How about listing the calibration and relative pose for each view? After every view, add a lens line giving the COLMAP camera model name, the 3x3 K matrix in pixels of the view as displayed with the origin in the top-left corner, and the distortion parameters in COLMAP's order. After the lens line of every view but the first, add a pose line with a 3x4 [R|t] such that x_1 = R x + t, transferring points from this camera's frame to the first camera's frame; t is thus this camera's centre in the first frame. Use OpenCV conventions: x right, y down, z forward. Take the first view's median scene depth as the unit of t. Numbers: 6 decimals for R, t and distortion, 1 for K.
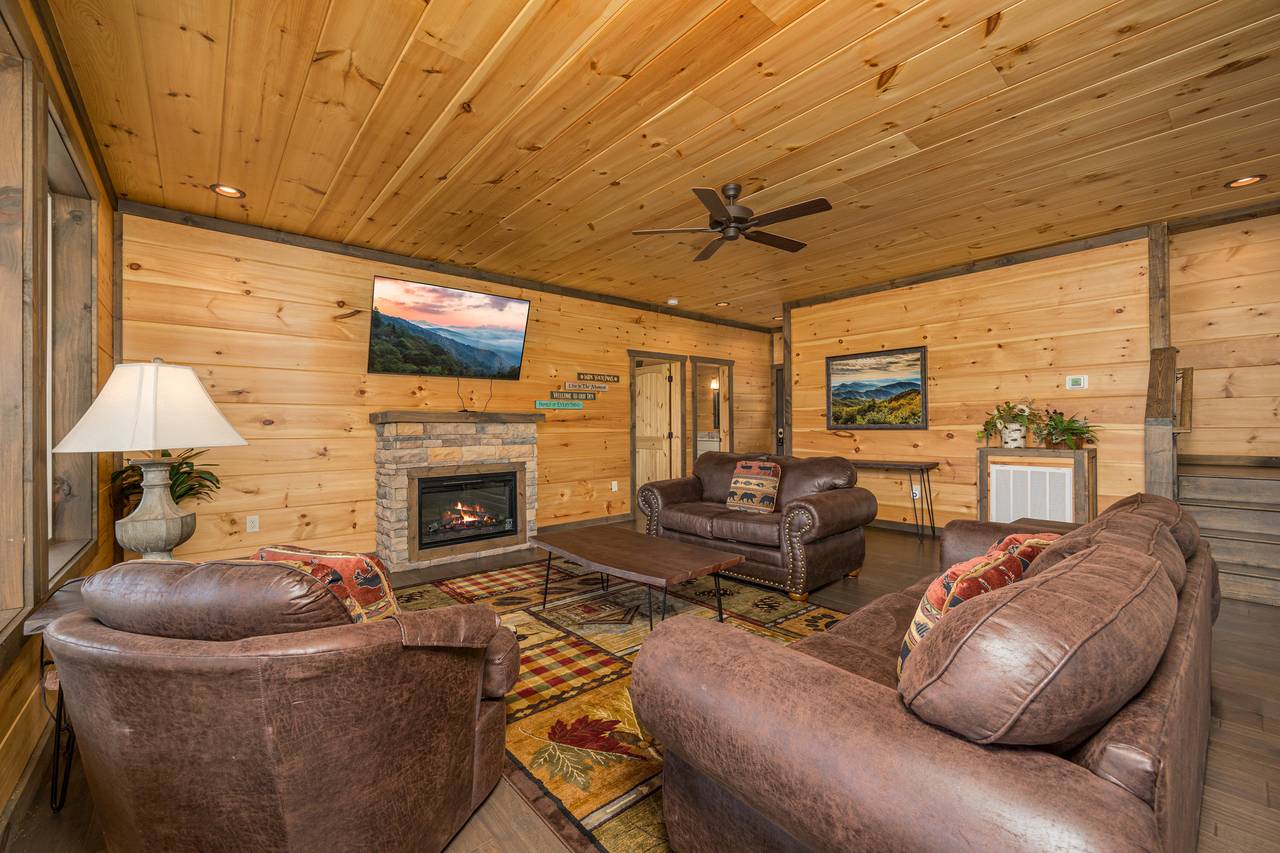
lens RADIAL K [[512.3, 0, 644.0], [0, 512.3, 425.0], [0, 0, 1]] dist [-0.007436, 0.000194]
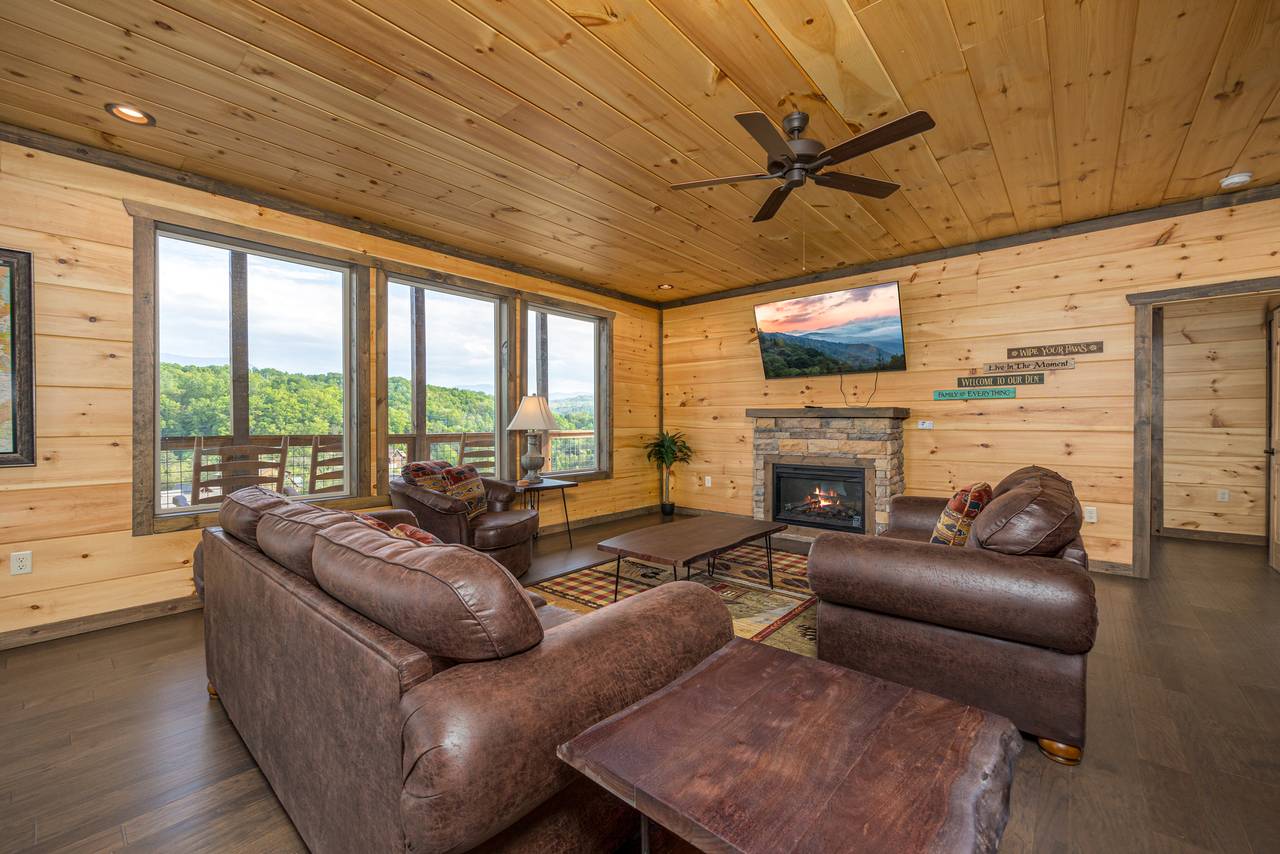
lens RADIAL K [[517.3, 0, 644.8], [0, 517.3, 426.3], [0, 0, 1]] dist [-0.001100, -0.000005]
pose [[0.144242, 0.015427, -0.989422, 0.707552], [0.003262, 0.999866, 0.016065, -0.005024], [0.989537, -0.005544, 0.144172, 0.501588]]
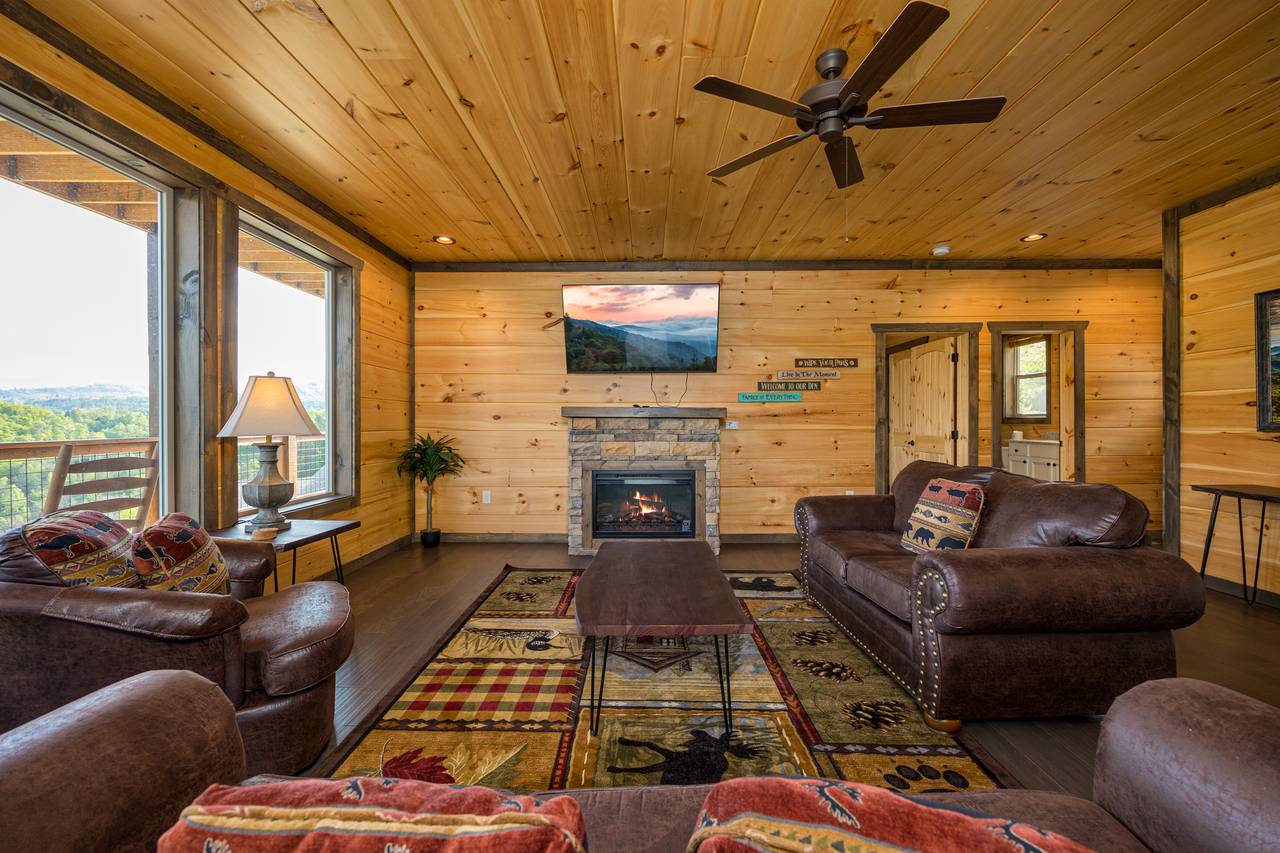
lens RADIAL K [[512.3, 0, 644.0], [0, 512.3, 425.0], [0, 0, 1]] dist [-0.007436, 0.000194]
pose [[0.747644, 0.010076, -0.664023, 0.327358], [-0.003166, 0.999928, 0.011608, -0.002006], [0.664092, -0.006576, 0.747622, 0.269319]]
